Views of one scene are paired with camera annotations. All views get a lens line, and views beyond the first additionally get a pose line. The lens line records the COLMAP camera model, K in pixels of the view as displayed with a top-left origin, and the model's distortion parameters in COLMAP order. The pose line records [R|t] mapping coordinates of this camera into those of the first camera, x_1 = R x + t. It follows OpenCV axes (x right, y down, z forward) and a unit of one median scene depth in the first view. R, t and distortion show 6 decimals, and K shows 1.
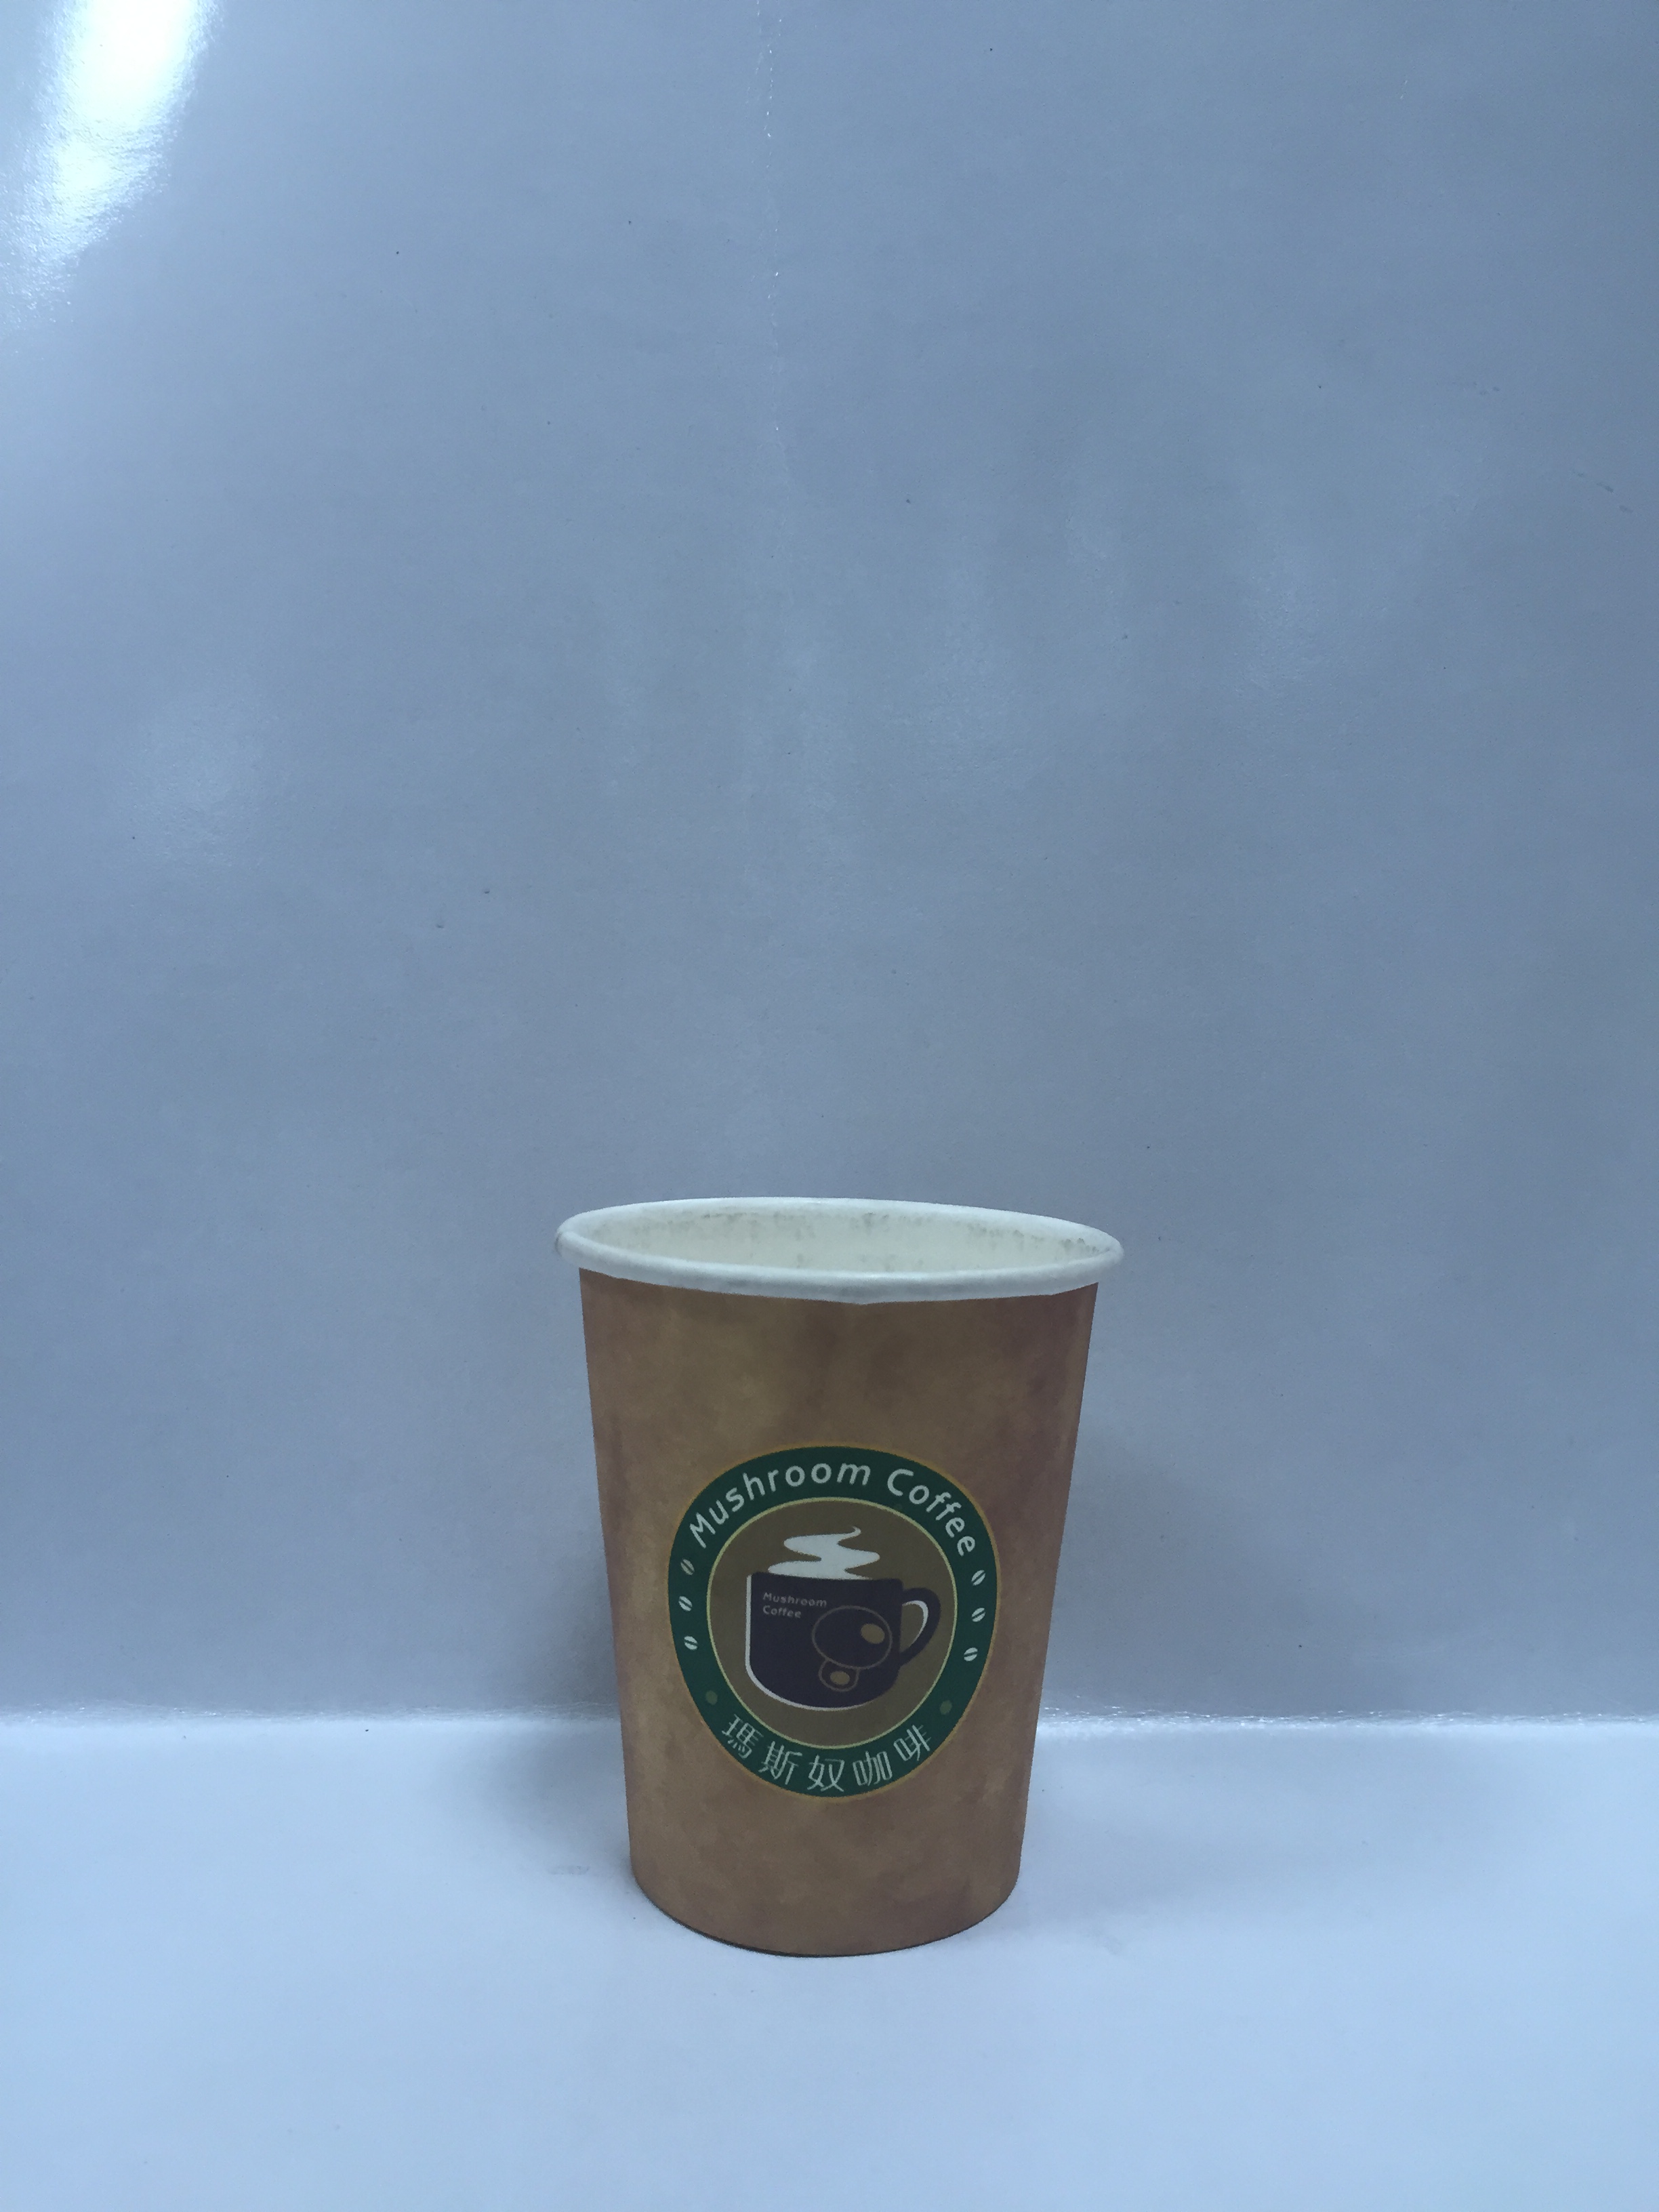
lens RADIAL K [[1867.9, 0, 828.9], [0, 1867.9, 1105.0], [0, 0, 1]] dist [0.063083, 0.011043]
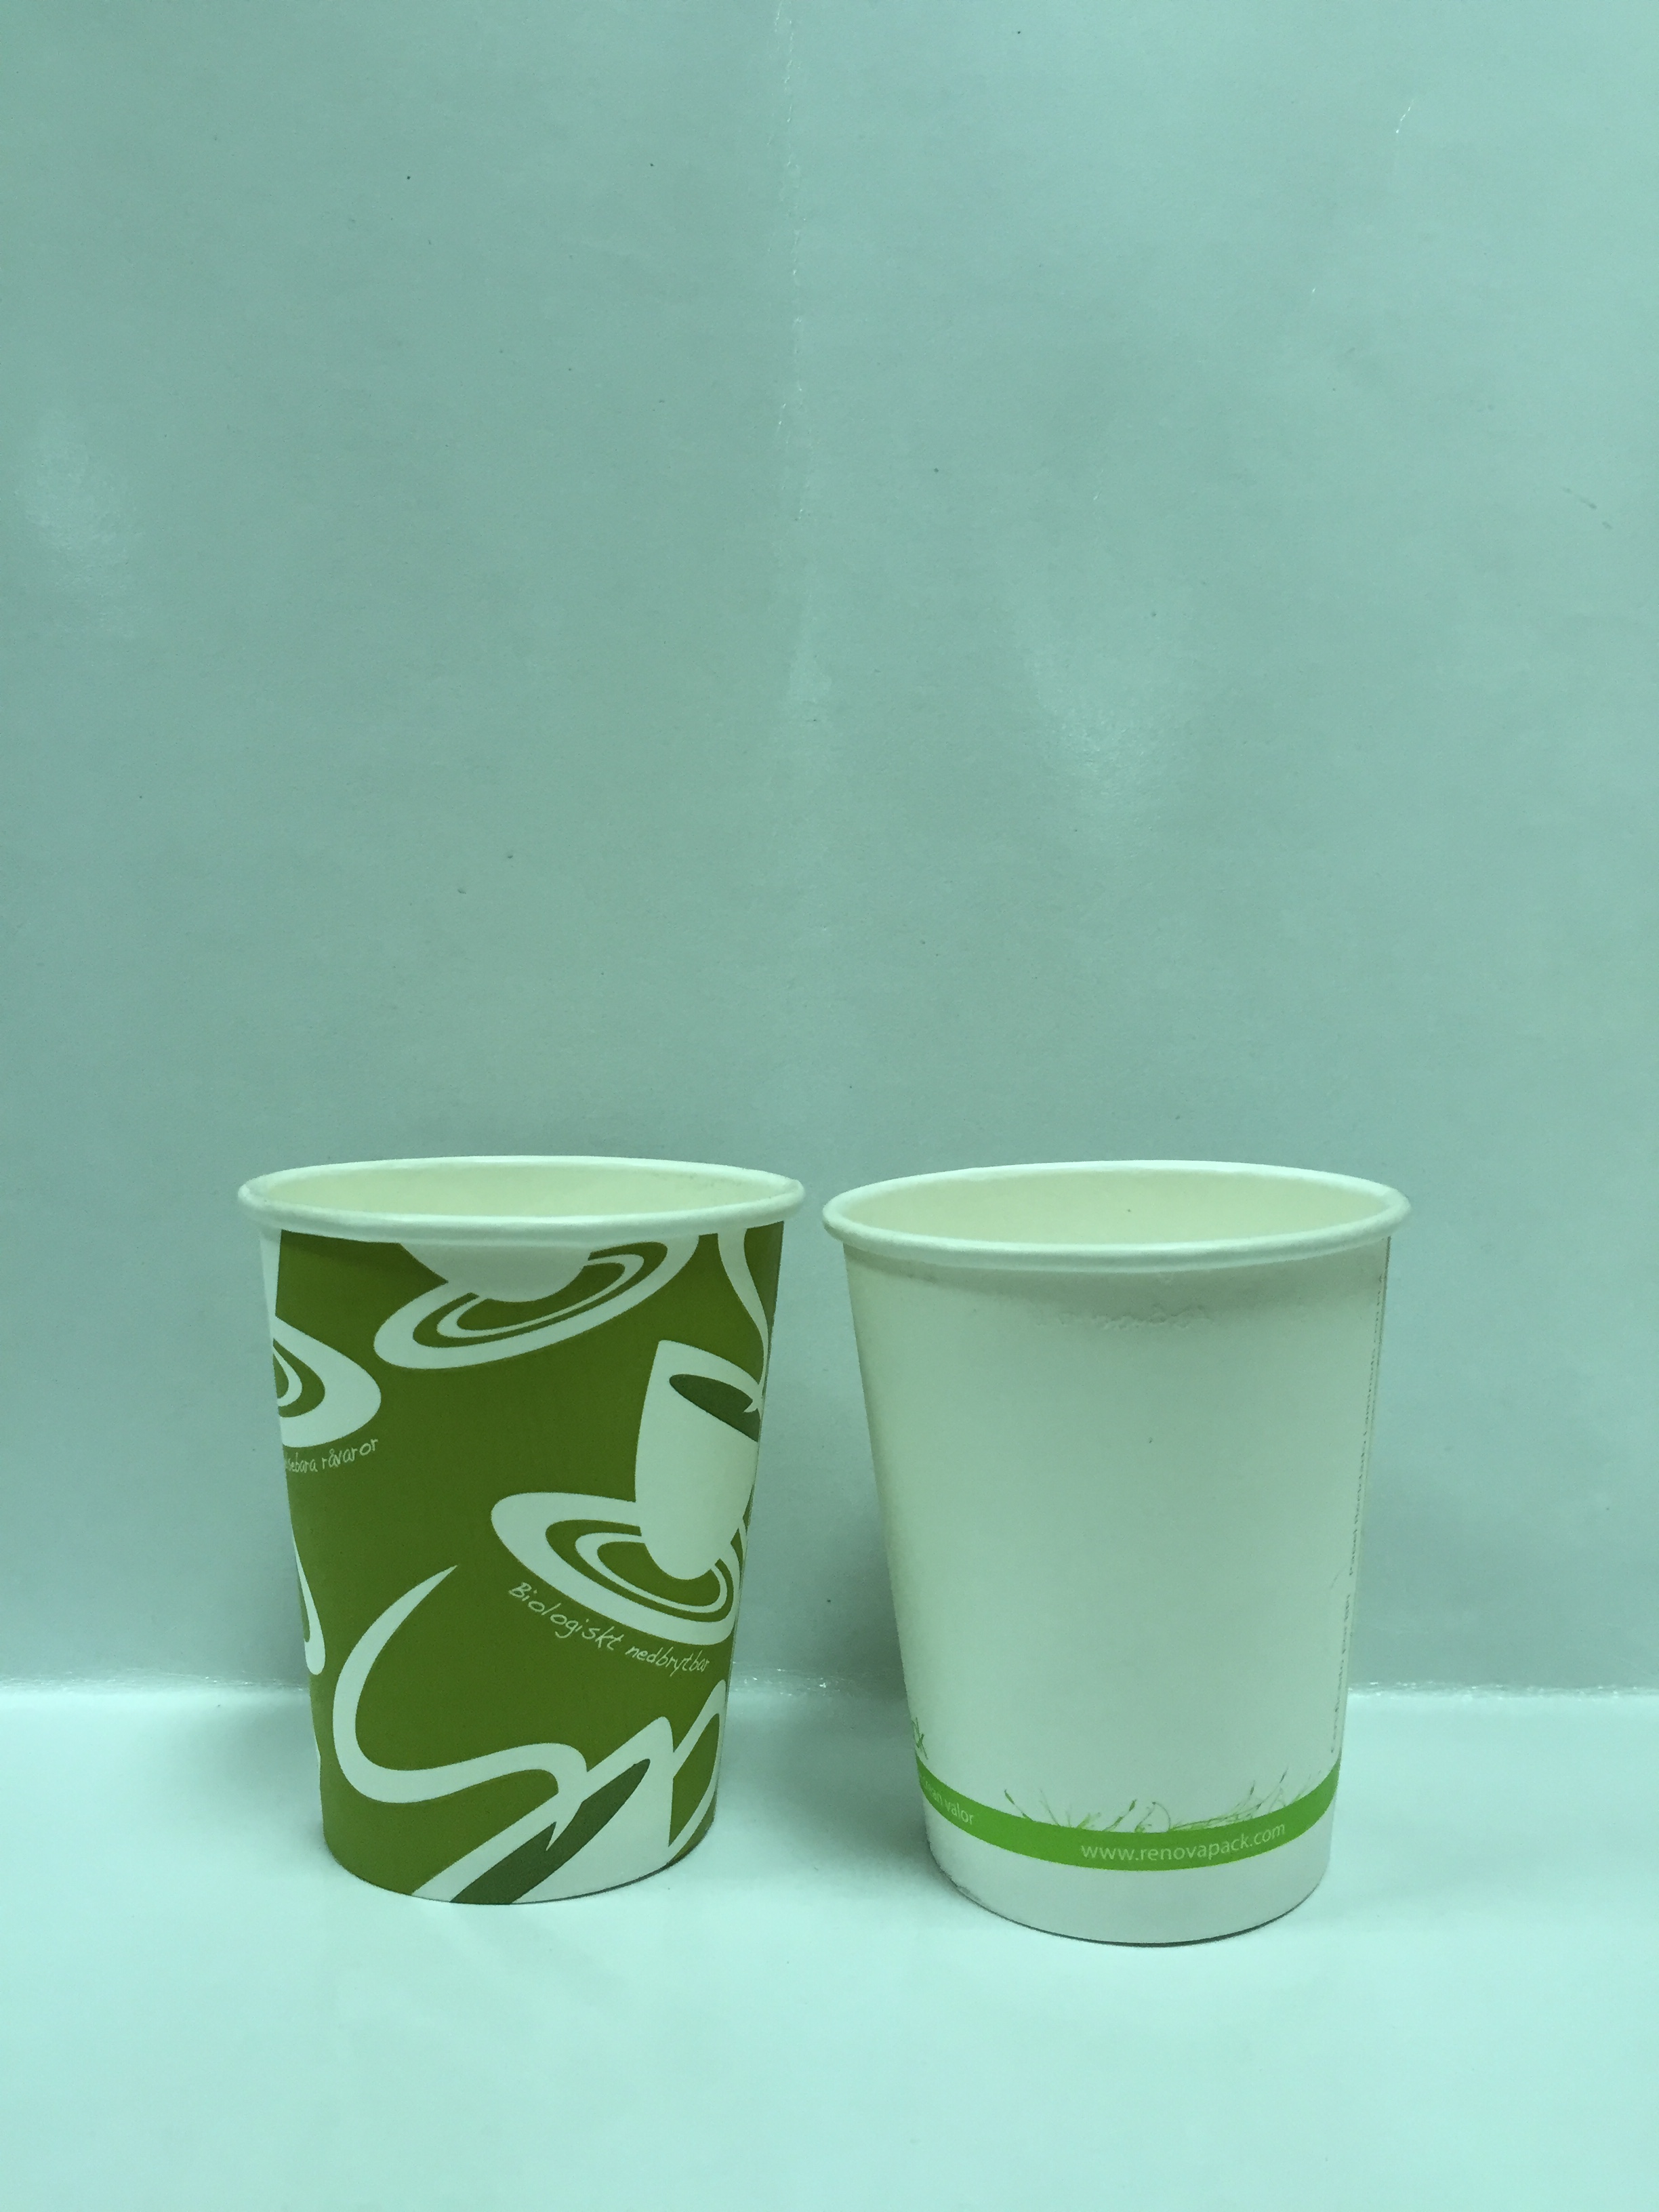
lens RADIAL K [[1867.9, 0, 829.6], [0, 1867.9, 1108.7], [0, 0, 1]] dist [0.063083, 0.011043]
pose [[0.983195, -0.051405, -0.175173, 0.195762], [0.054112, 0.998478, 0.010704, 0.018551], [0.174356, -0.020003, 0.984479, 0.056292]]
